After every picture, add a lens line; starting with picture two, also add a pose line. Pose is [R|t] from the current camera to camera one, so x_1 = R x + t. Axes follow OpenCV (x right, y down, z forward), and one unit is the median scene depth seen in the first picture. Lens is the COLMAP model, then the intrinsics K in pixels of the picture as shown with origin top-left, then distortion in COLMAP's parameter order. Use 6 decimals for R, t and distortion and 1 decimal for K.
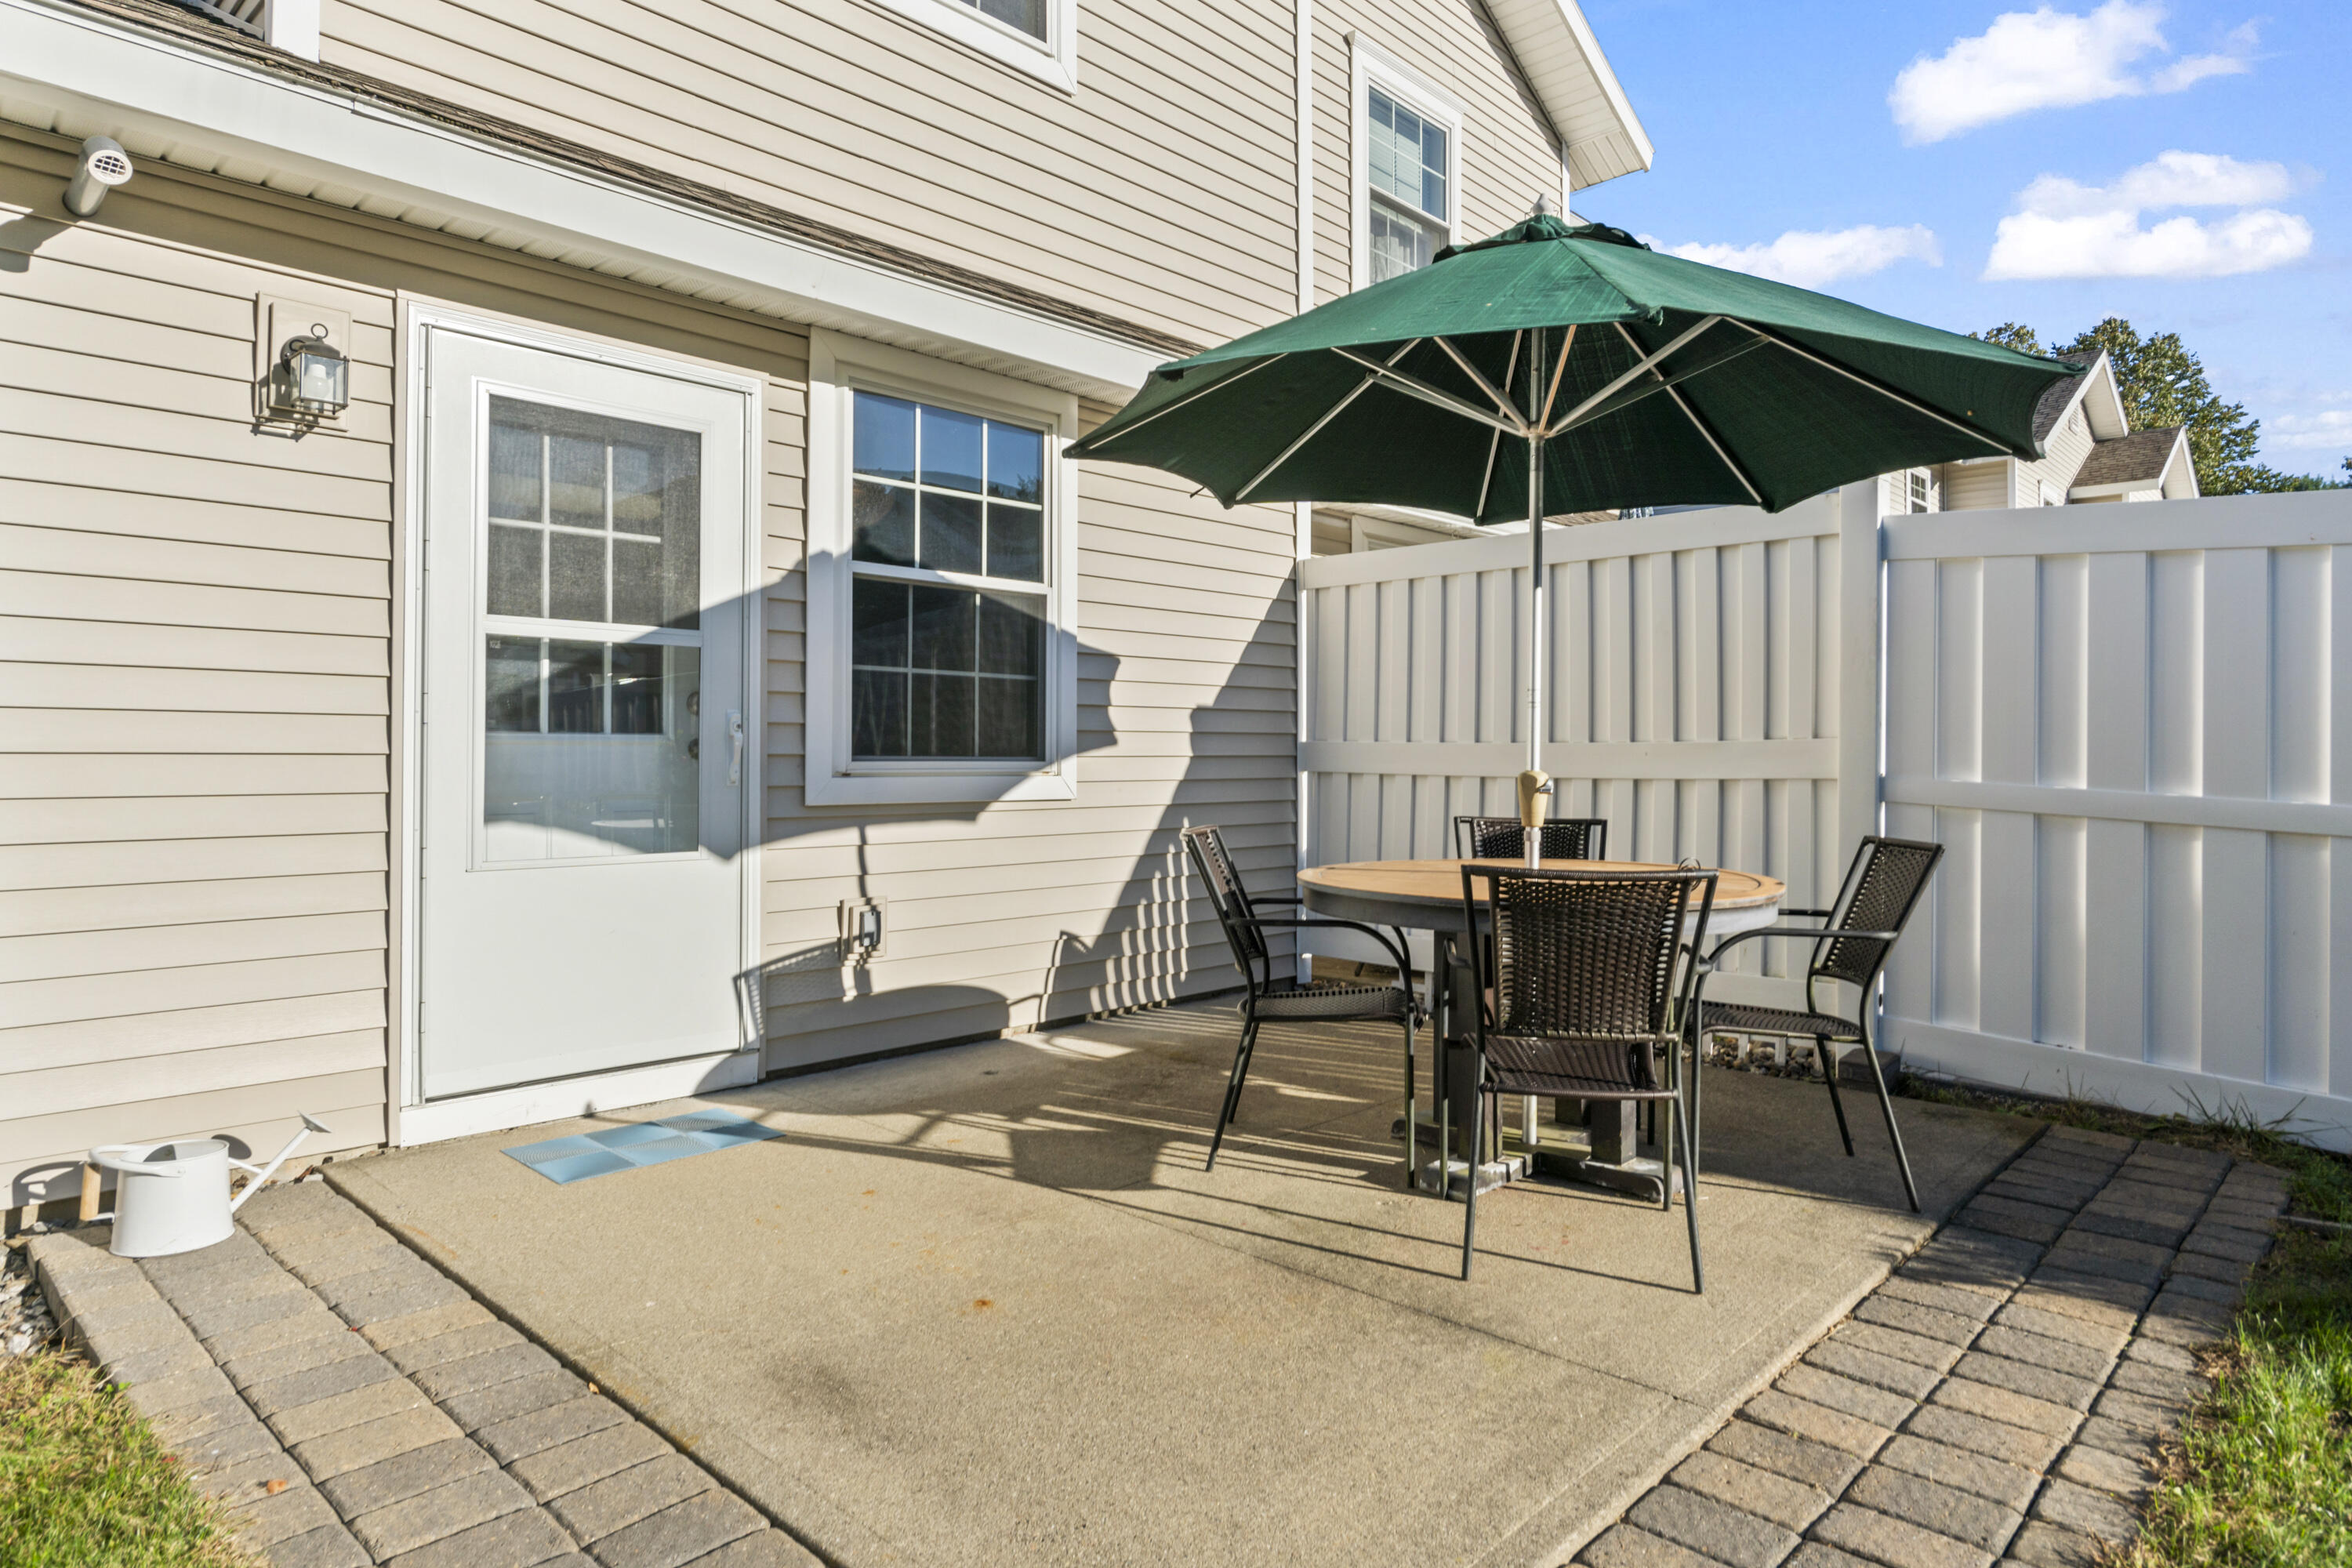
lens RADIAL K [[1365.6, 0, 1168.1], [0, 1365.6, 744.7], [0, 0, 1]] dist [-0.009516, -0.000988]
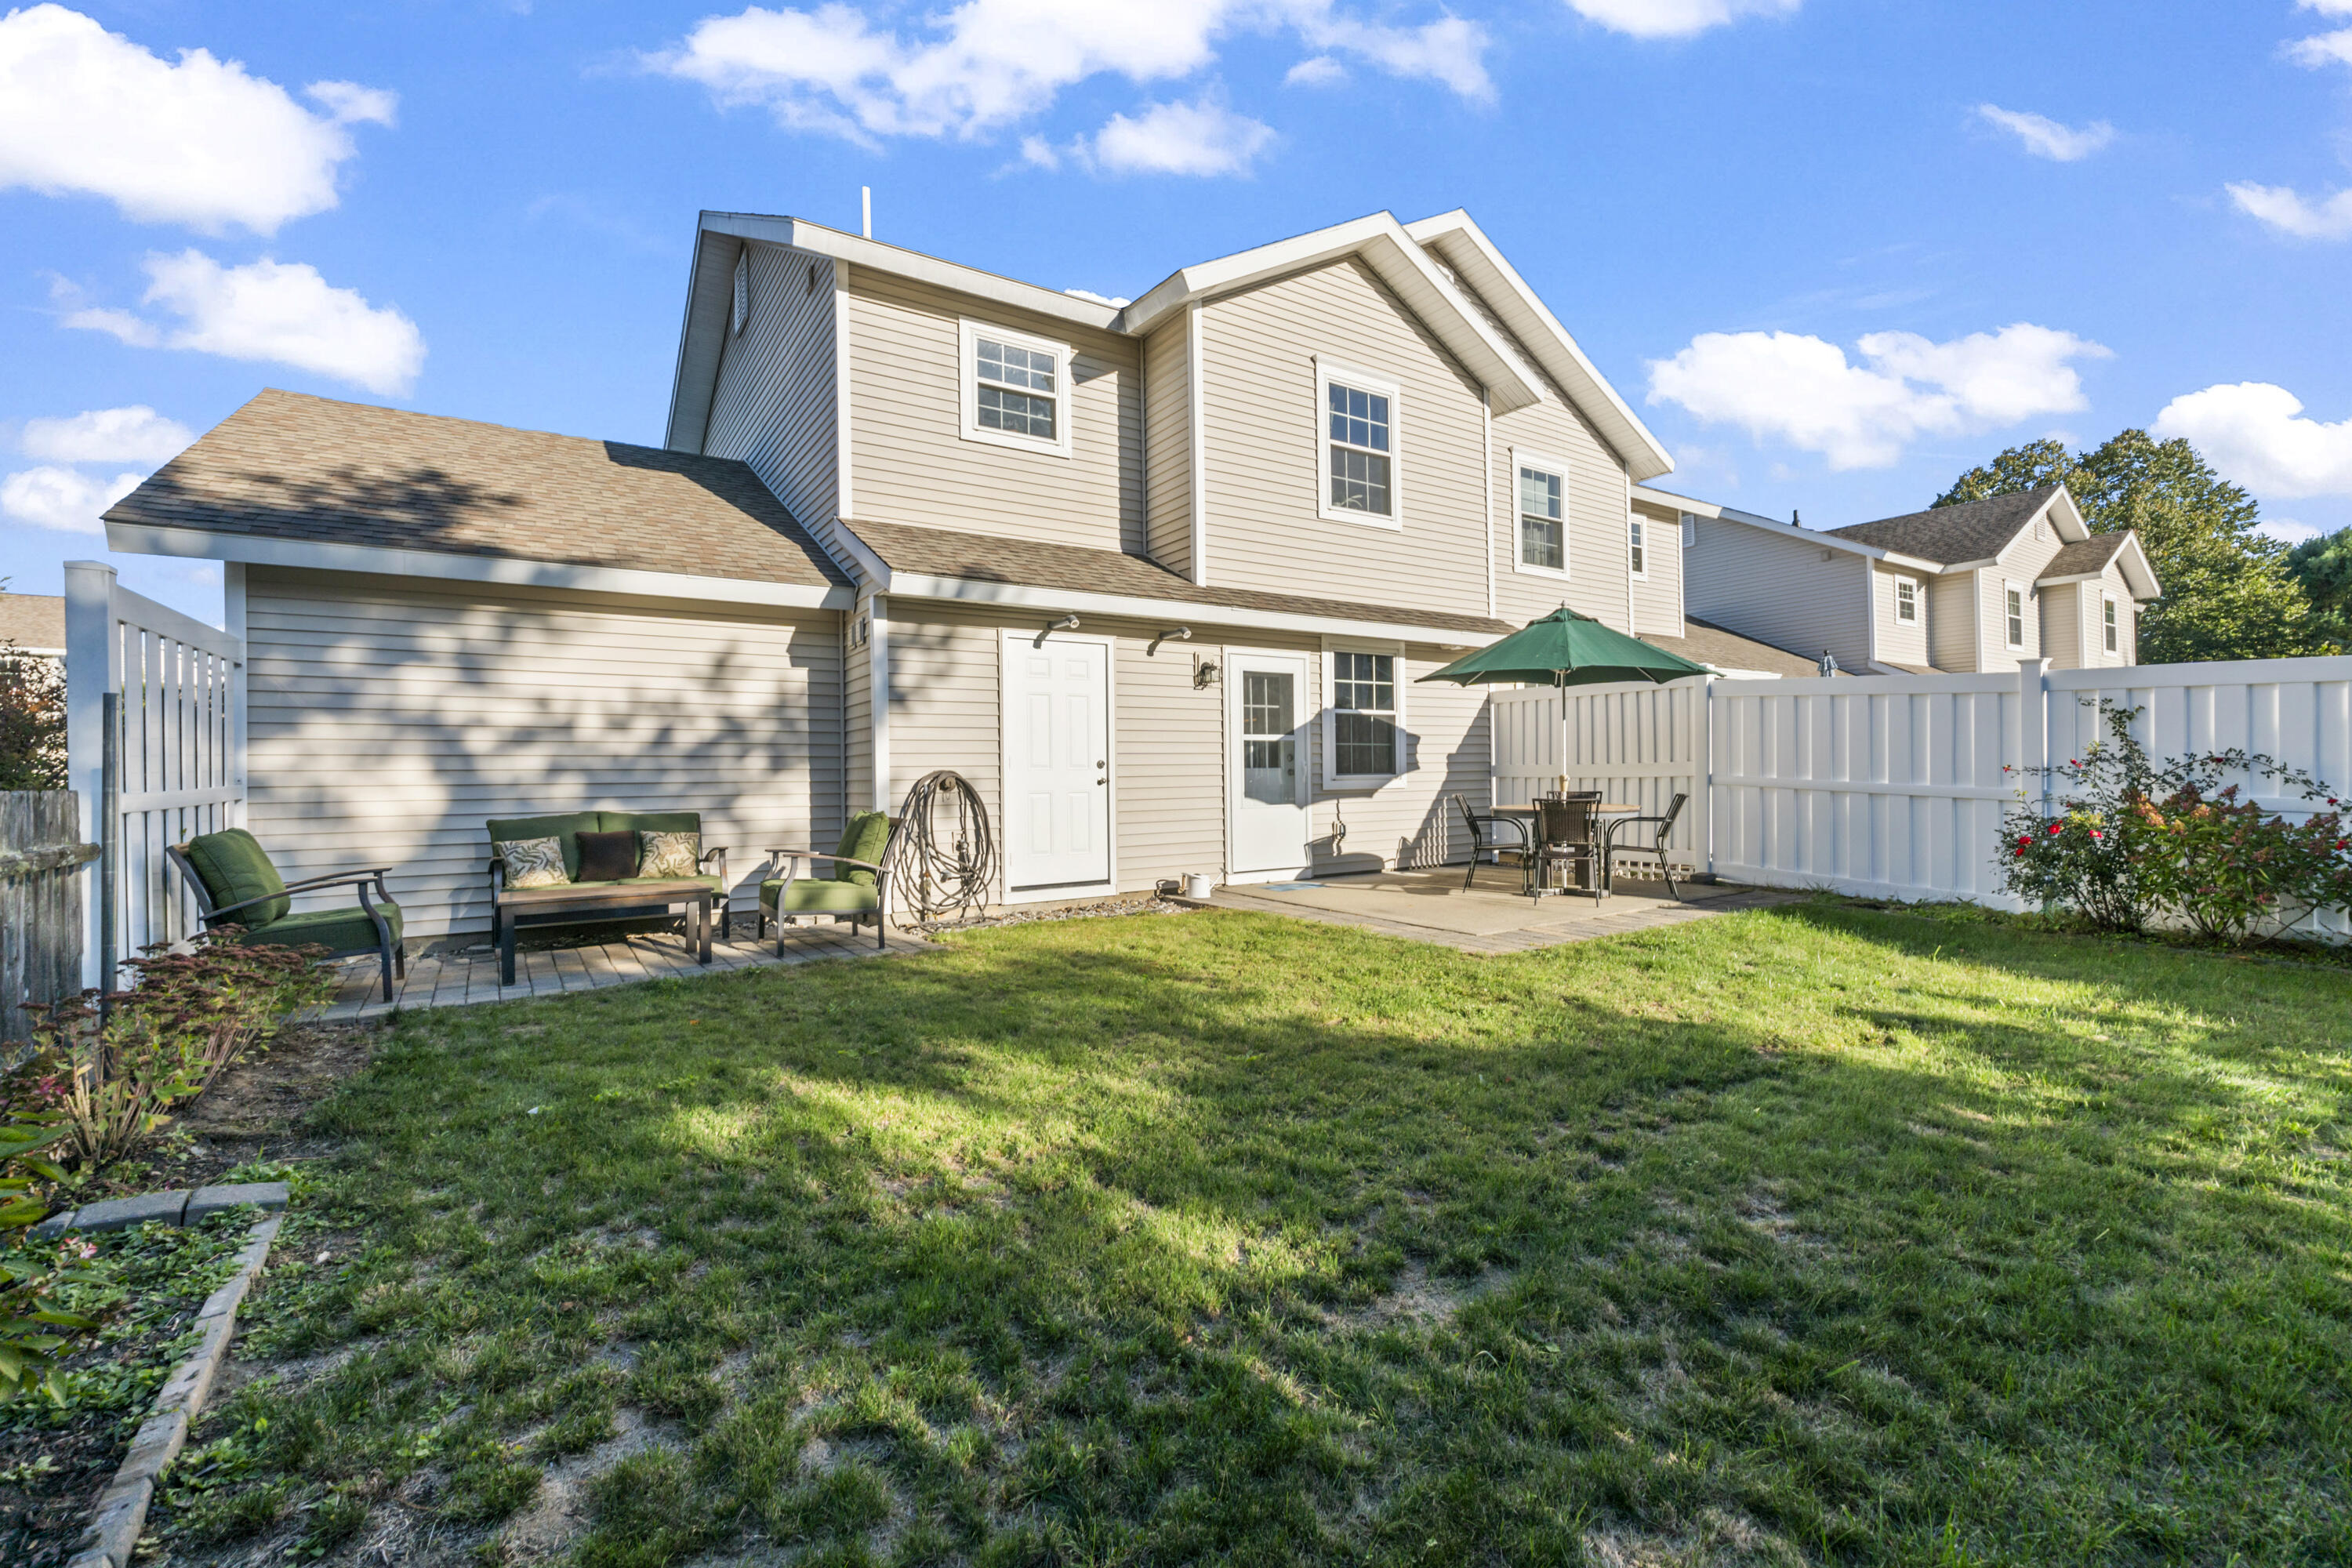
lens RADIAL K [[983.8, 0, 1172.3], [0, 983.8, 764.5], [0, 0, 1]] dist [-0.009049, -0.000710]
pose [[0.974350, -0.017201, -0.224380, -0.091620], [0.017758, 0.999842, 0.000461, -0.019347], [0.224337, -0.004434, 0.974502, -1.157886]]
